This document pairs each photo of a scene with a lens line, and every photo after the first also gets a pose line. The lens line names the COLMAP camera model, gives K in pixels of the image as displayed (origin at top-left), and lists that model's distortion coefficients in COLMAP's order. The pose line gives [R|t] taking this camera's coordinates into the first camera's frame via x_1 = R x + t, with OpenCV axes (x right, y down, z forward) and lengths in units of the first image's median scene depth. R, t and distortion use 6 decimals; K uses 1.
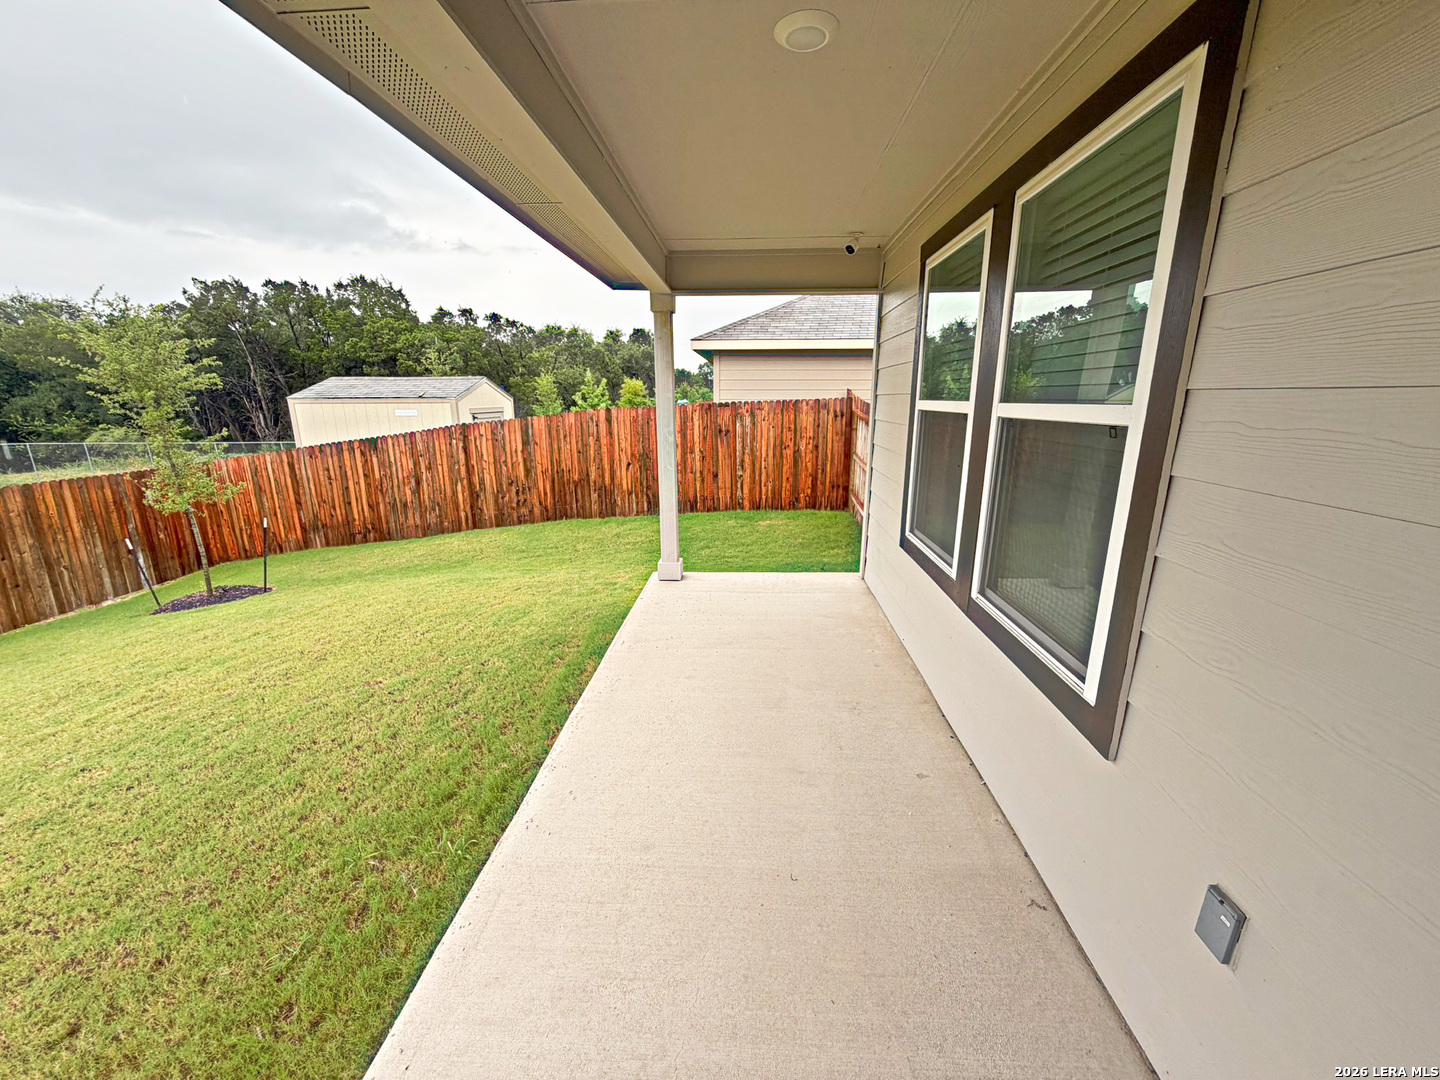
lens RADIAL K [[578.5, 0, 721.9], [0, 578.5, 541.7], [0, 0, 1]] dist [0.000180, 0.000273]
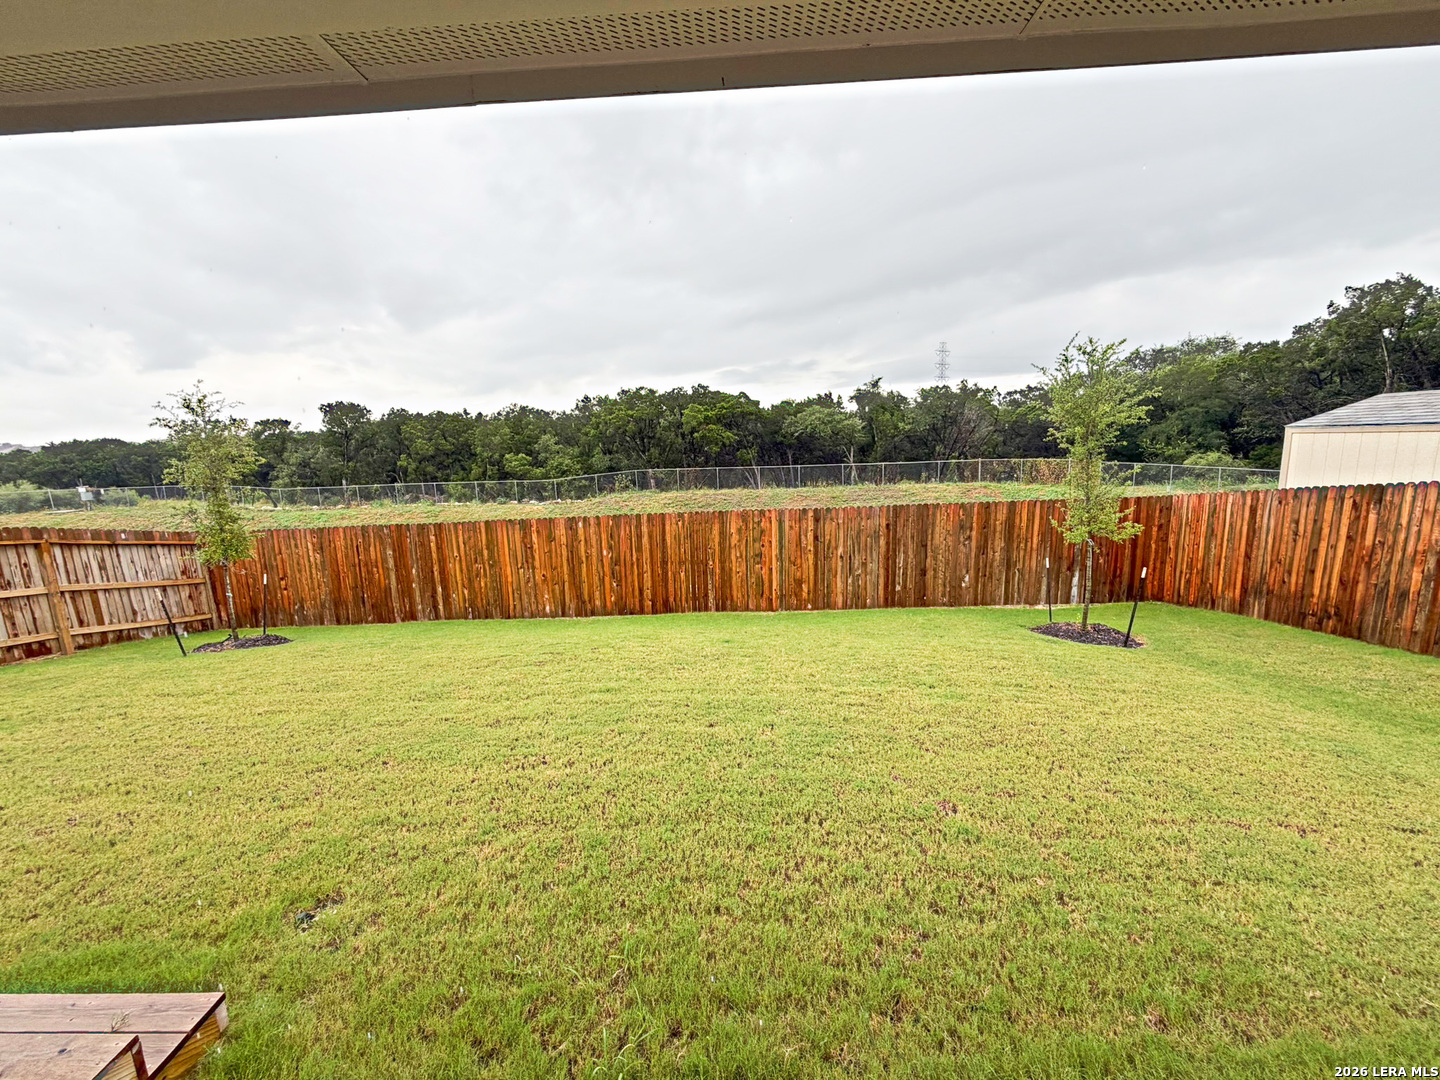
lens RADIAL K [[578.5, 0, 721.9], [0, 578.5, 541.7], [0, 0, 1]] dist [0.000180, 0.000273]
pose [[0.017027, 0.177035, -0.984057, 0.041342], [-0.210849, 0.962703, 0.169545, -0.070716], [0.977370, 0.204601, 0.053720, 0.245674]]
